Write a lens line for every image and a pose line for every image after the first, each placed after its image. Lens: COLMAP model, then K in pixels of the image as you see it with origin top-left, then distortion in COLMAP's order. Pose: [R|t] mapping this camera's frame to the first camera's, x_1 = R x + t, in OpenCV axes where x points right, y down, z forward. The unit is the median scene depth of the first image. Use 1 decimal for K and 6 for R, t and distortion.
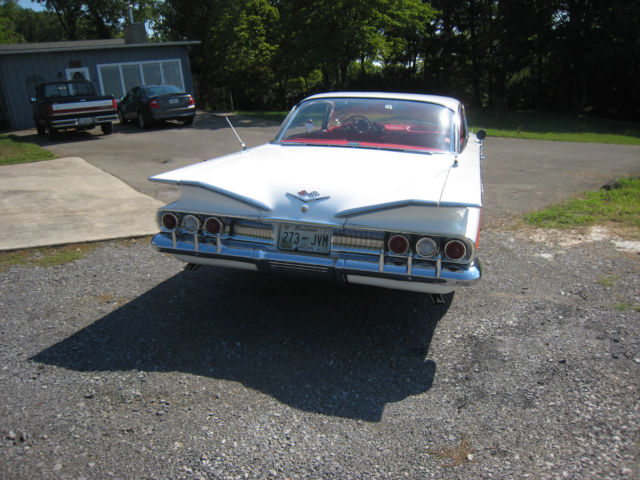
lens RADIAL K [[522.9, 0, 325.7], [0, 522.9, 238.4], [0, 0, 1]] dist [-0.139796, 0.108042]
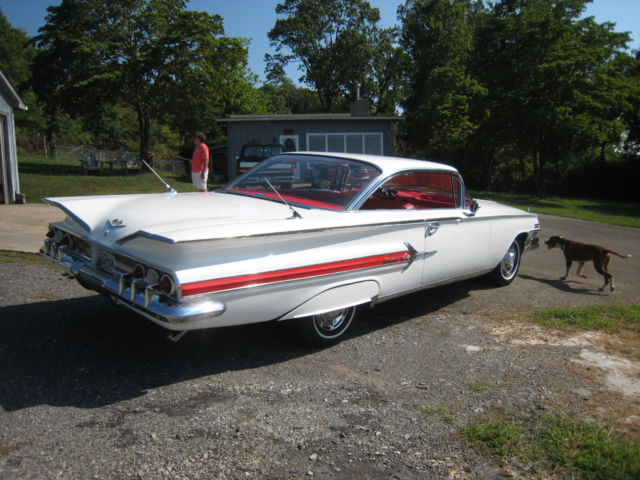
lens RADIAL K [[522.9, 0, 325.7], [0, 522.9, 238.4], [0, 0, 1]] dist [-0.139796, 0.108042]
pose [[0.891419, 0.117506, -0.437680, 0.482073], [-0.180543, 0.977929, -0.105161, -0.007988], [0.415663, 0.172762, 0.892960, 0.110773]]
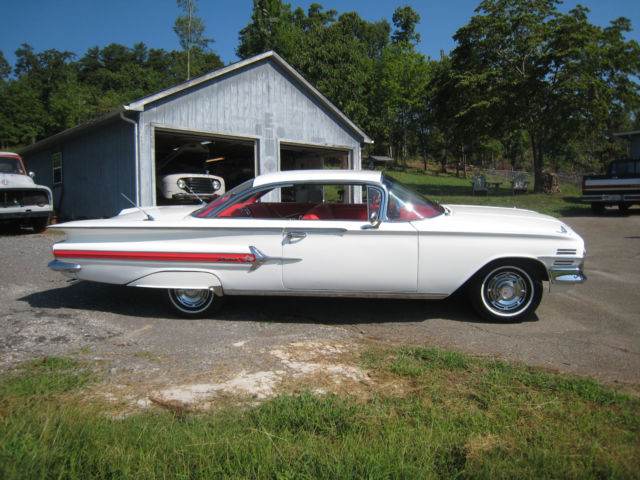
lens RADIAL K [[522.9, 0, 325.7], [0, 522.9, 238.4], [0, 0, 1]] dist [-0.139796, 0.108042]
pose [[0.175561, 0.130394, -0.975795, 1.133766], [-0.272042, 0.959020, 0.079208, -0.221238], [0.946135, 0.251551, 0.203839, 0.781438]]
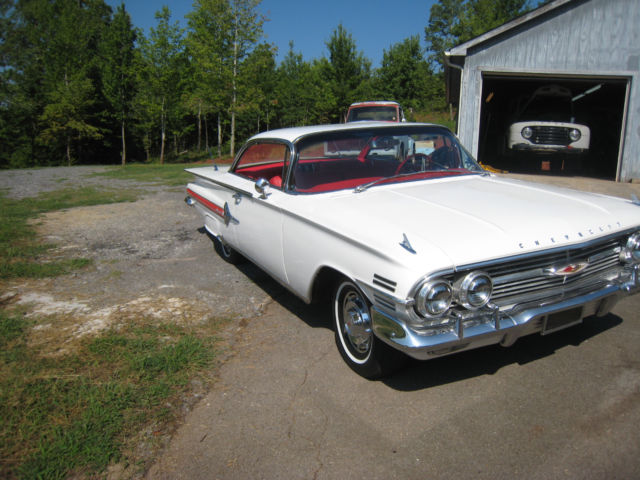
lens RADIAL K [[522.9, 0, 325.7], [0, 522.9, 238.4], [0, 0, 1]] dist [-0.139796, 0.108042]
pose [[-0.747495, 0.170187, -0.642096, 0.713678], [-0.155577, 0.894884, 0.418304, -0.453282], [0.645791, 0.412576, -0.642445, 1.563258]]
